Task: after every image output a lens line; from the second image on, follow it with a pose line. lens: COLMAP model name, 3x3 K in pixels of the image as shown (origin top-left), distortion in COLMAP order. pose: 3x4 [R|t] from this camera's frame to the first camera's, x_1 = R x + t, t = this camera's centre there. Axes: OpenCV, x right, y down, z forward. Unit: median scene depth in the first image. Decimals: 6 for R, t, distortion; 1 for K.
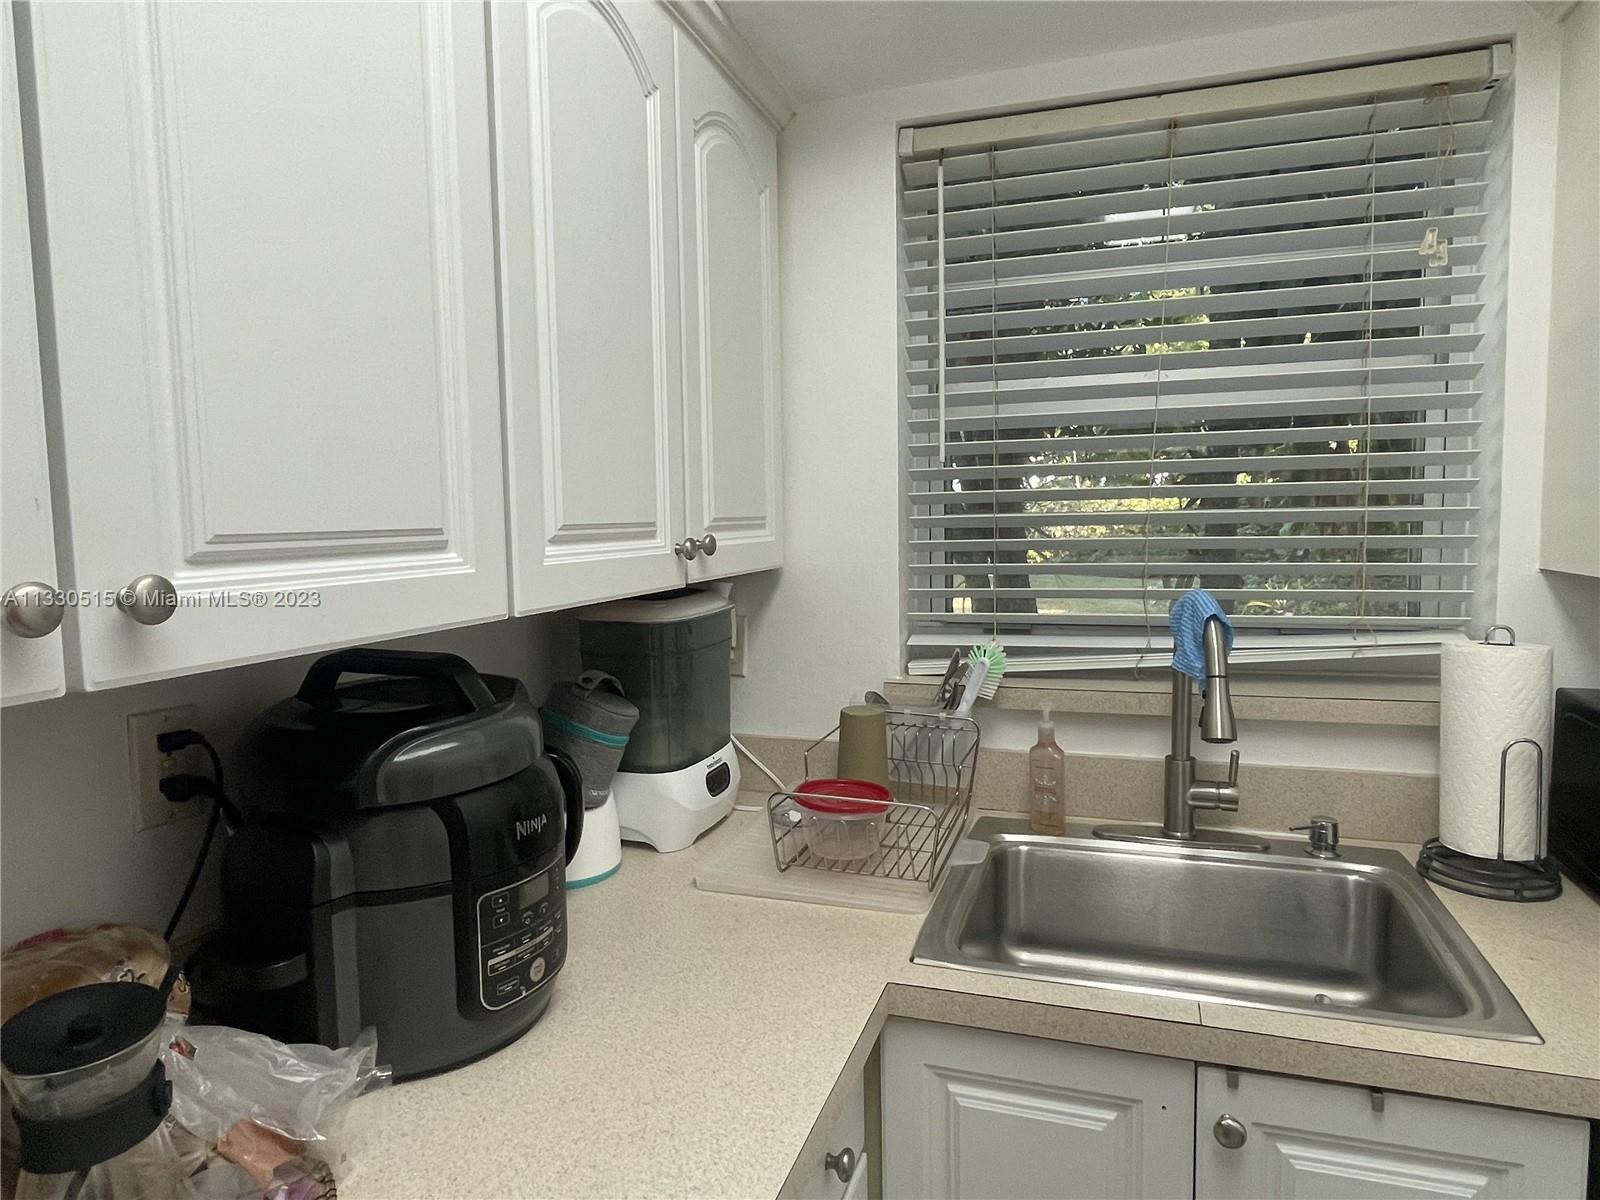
lens RADIAL K [[974.4, 0, 802.3], [0, 974.4, 595.1], [0, 0, 1]] dist [-0.001832, -0.000545]
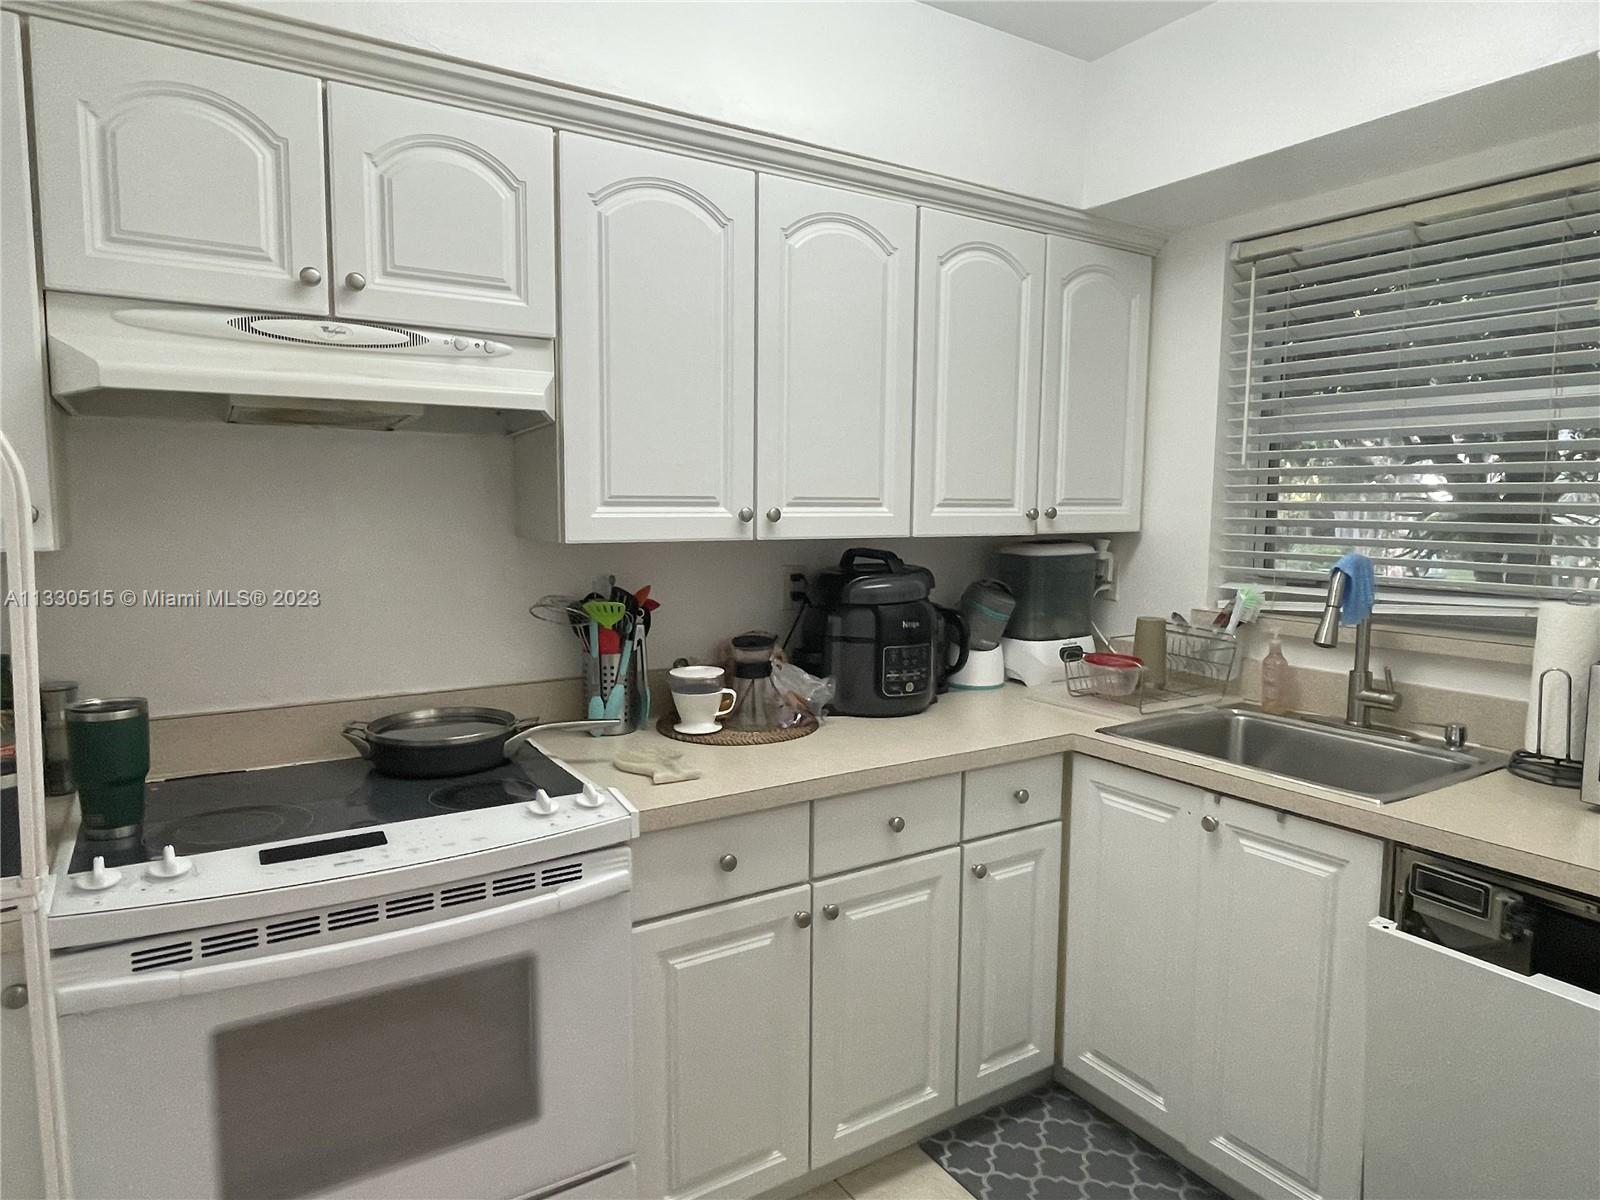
lens RADIAL K [[974.4, 0, 804.1], [0, 974.4, 595.1], [0, 0, 1]] dist [-0.001832, -0.000545]
pose [[0.783299, 0.086123, -0.615650, 0.888056], [-0.074641, 0.996222, 0.044394, 0.072448], [0.617147, 0.011179, 0.786768, -0.937140]]
